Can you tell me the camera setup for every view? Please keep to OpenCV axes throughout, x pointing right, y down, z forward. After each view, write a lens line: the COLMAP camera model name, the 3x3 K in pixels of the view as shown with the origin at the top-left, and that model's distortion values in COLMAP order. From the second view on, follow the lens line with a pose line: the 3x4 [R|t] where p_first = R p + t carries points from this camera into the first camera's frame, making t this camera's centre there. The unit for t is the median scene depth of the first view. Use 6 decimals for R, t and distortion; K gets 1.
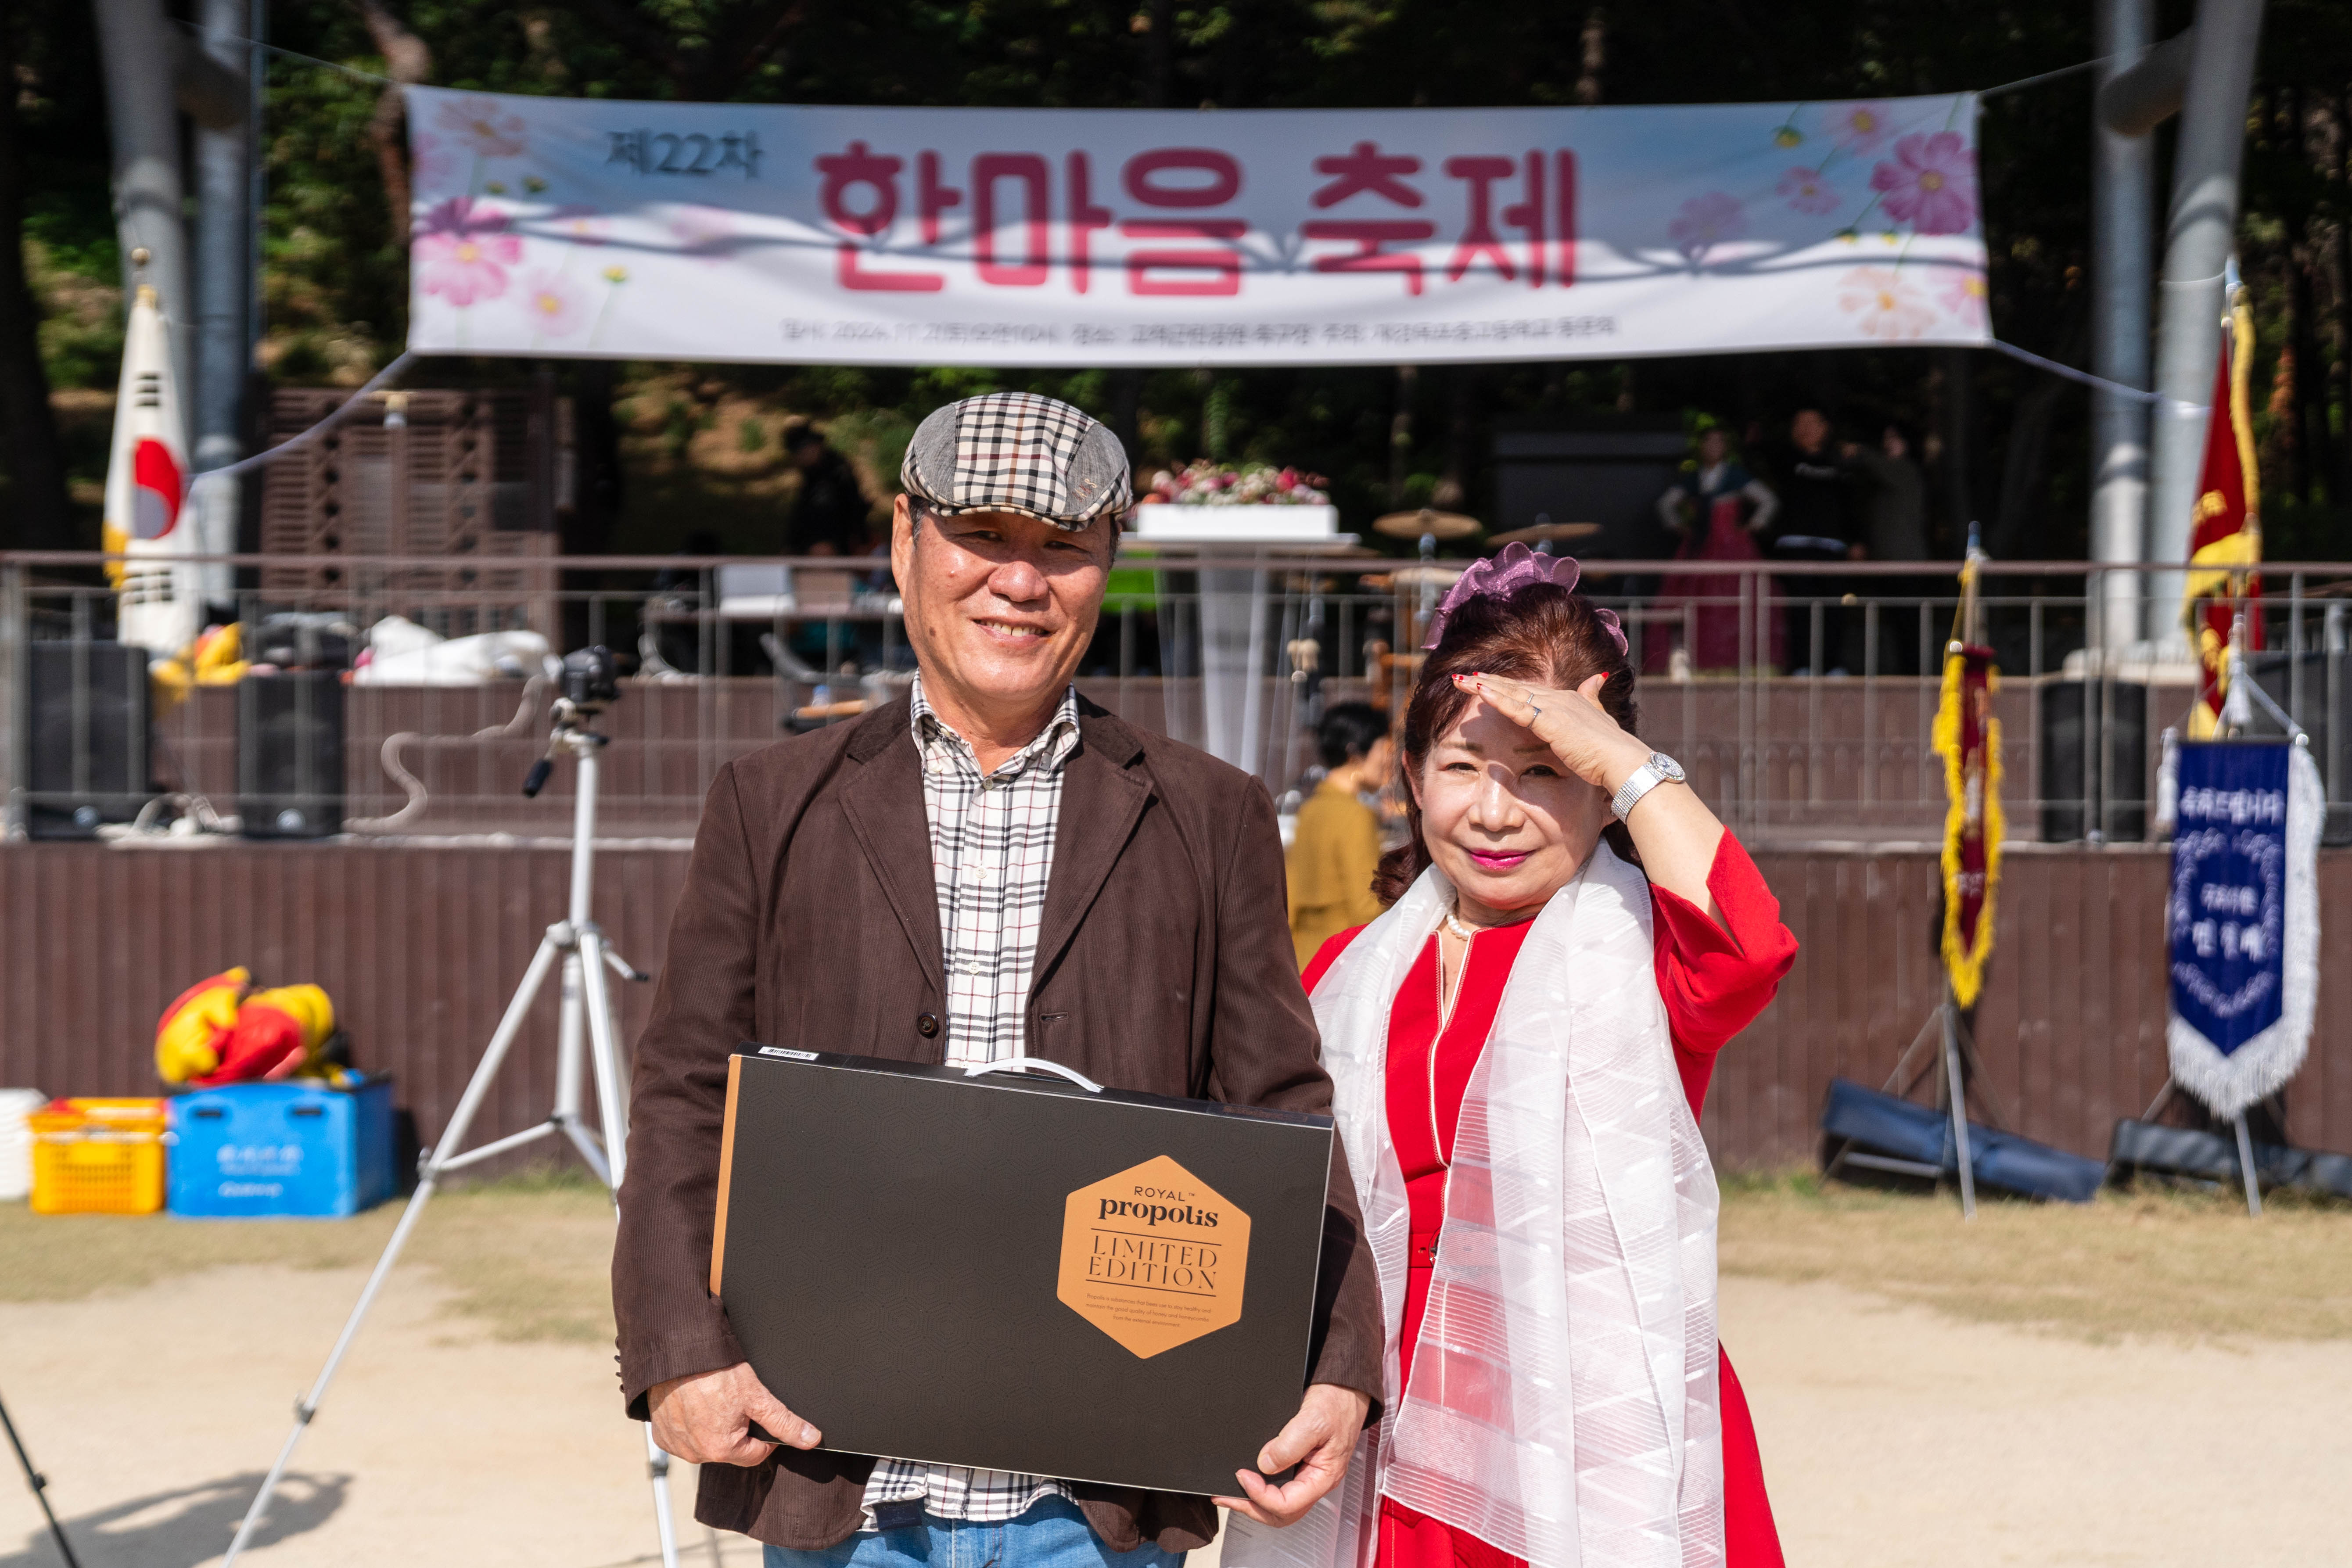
lens RADIAL K [[3538.1, 0, 1176.0], [0, 3538.1, 784.0], [0, 0, 1]] dist [-0.030398, 0.912955]
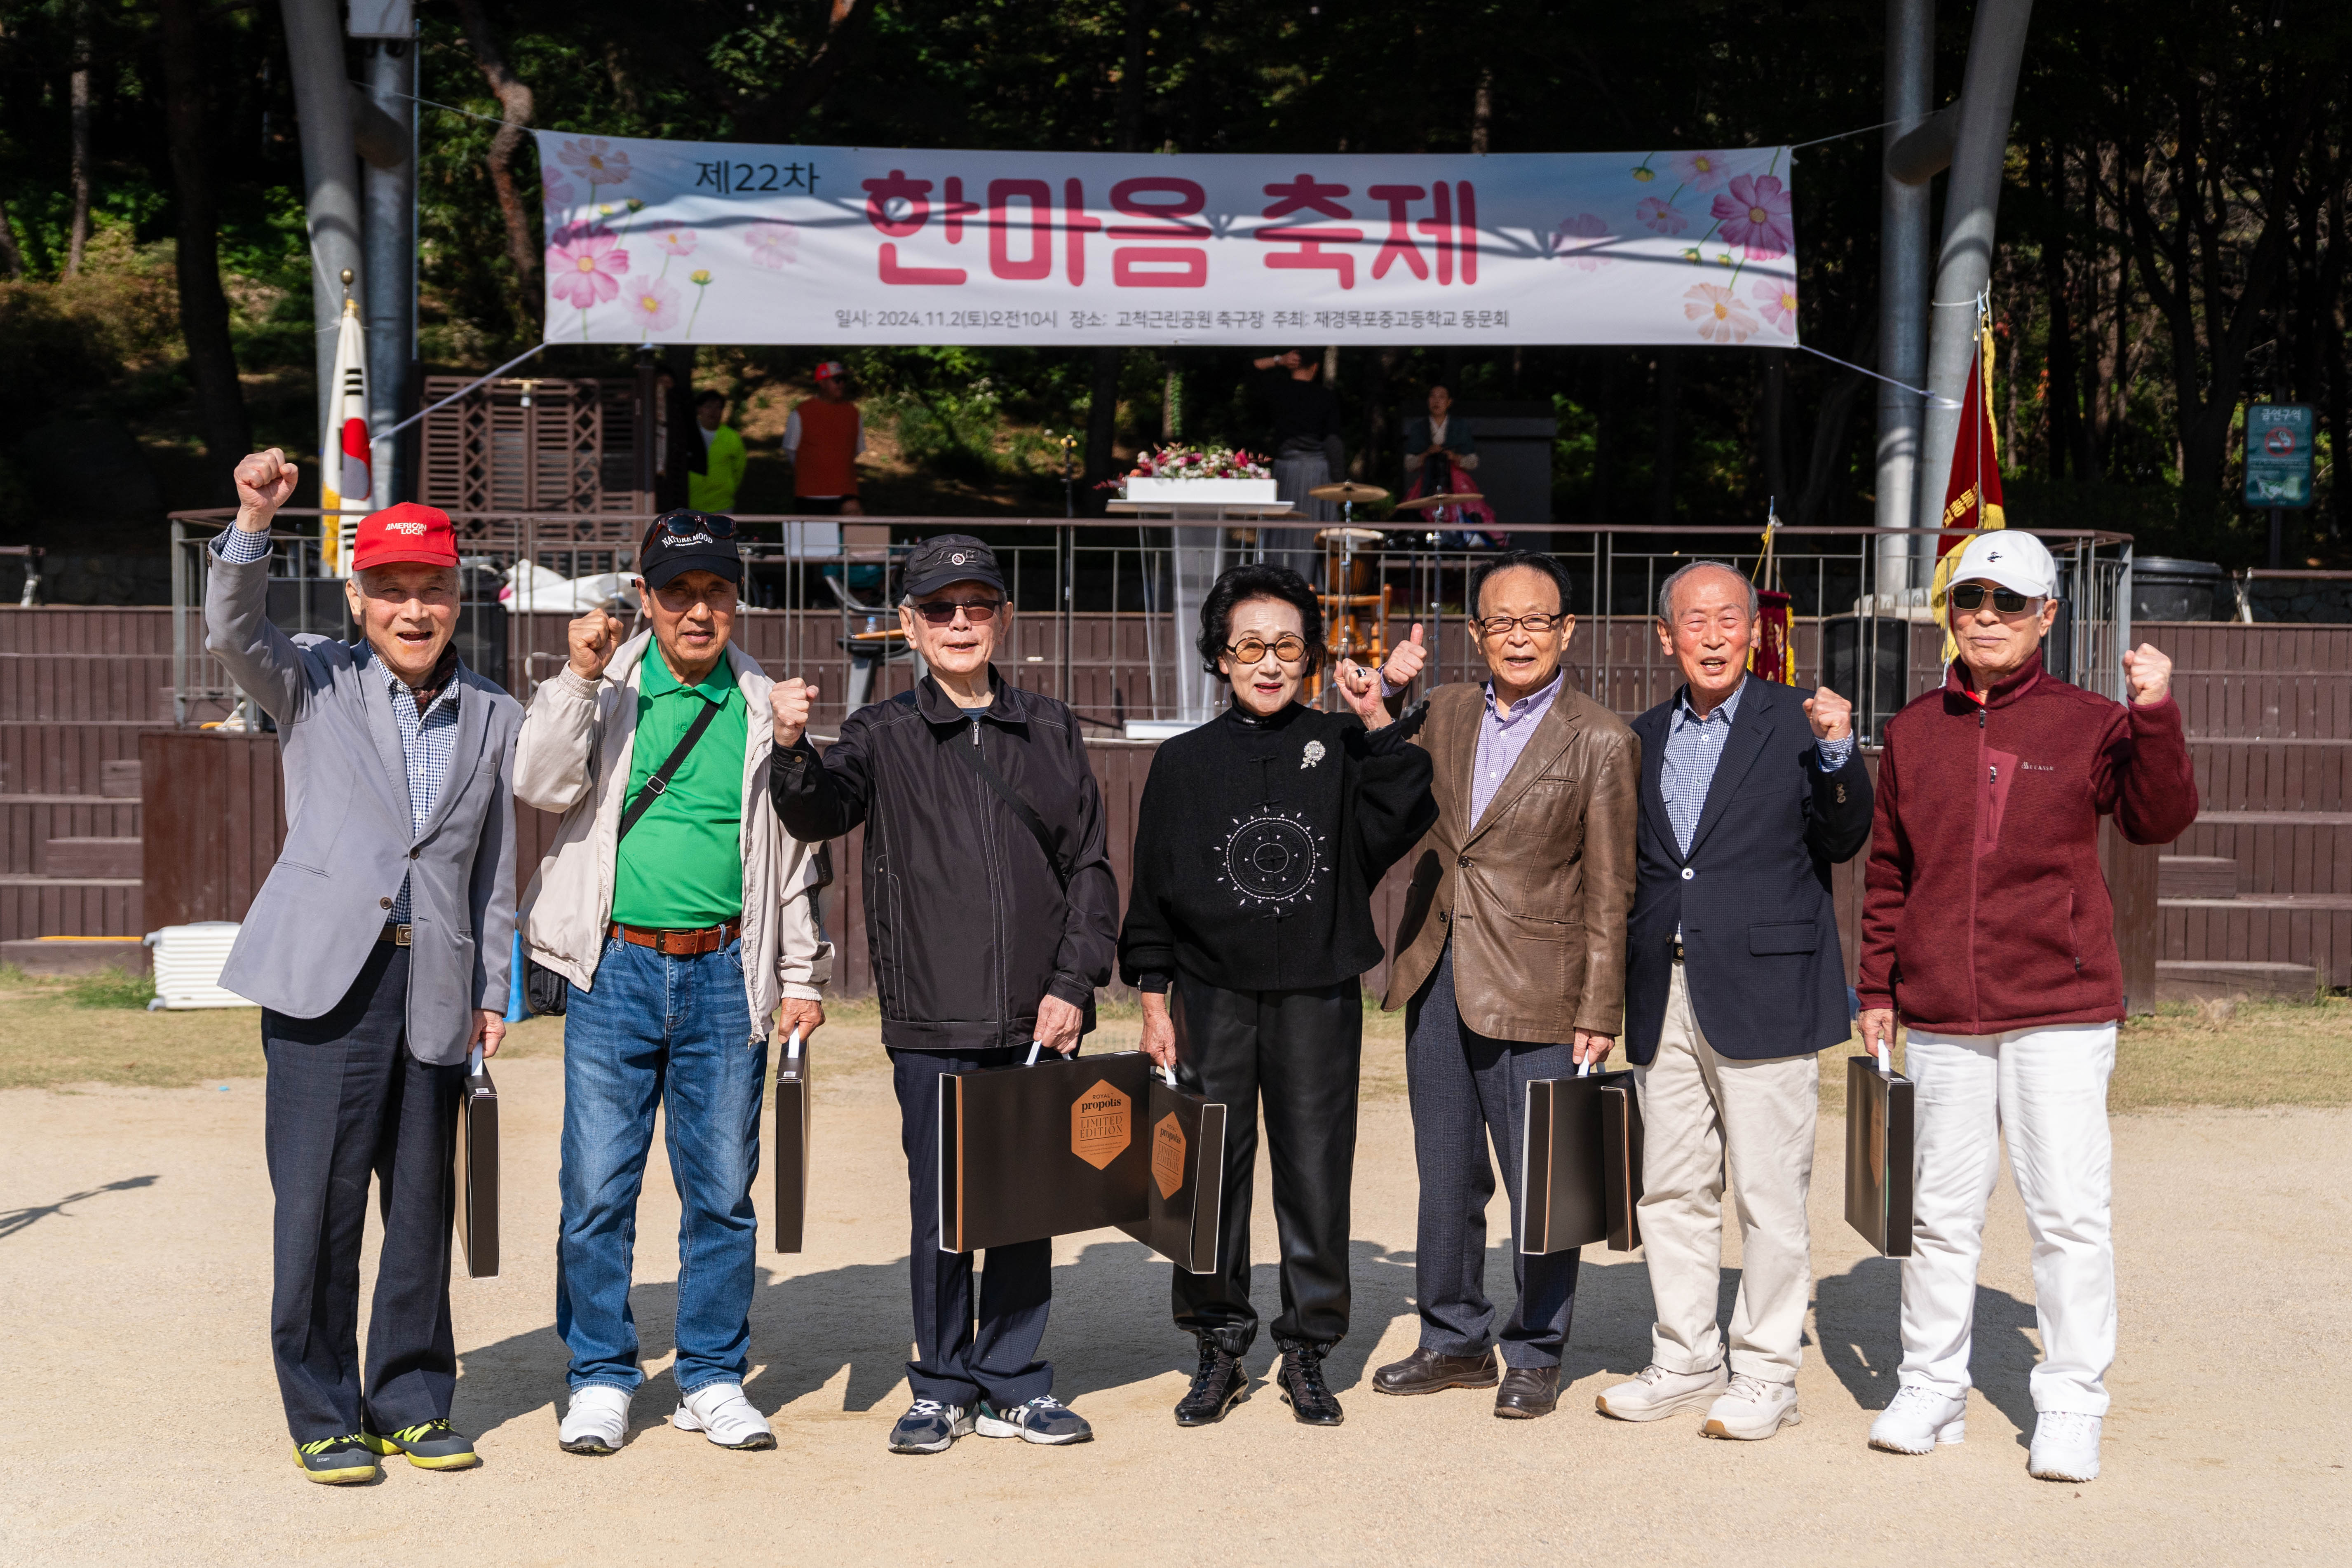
lens RADIAL K [[3082.9, 0, 1174.0], [0, 3082.9, 844.0], [0, 0, 1]] dist [0.033226, 0.013384]
pose [[0.999856, 0.005300, 0.016148, -0.008287], [-0.006006, 0.999012, 0.044043, 0.003864], [-0.015899, -0.044133, 0.998899, -0.100323]]
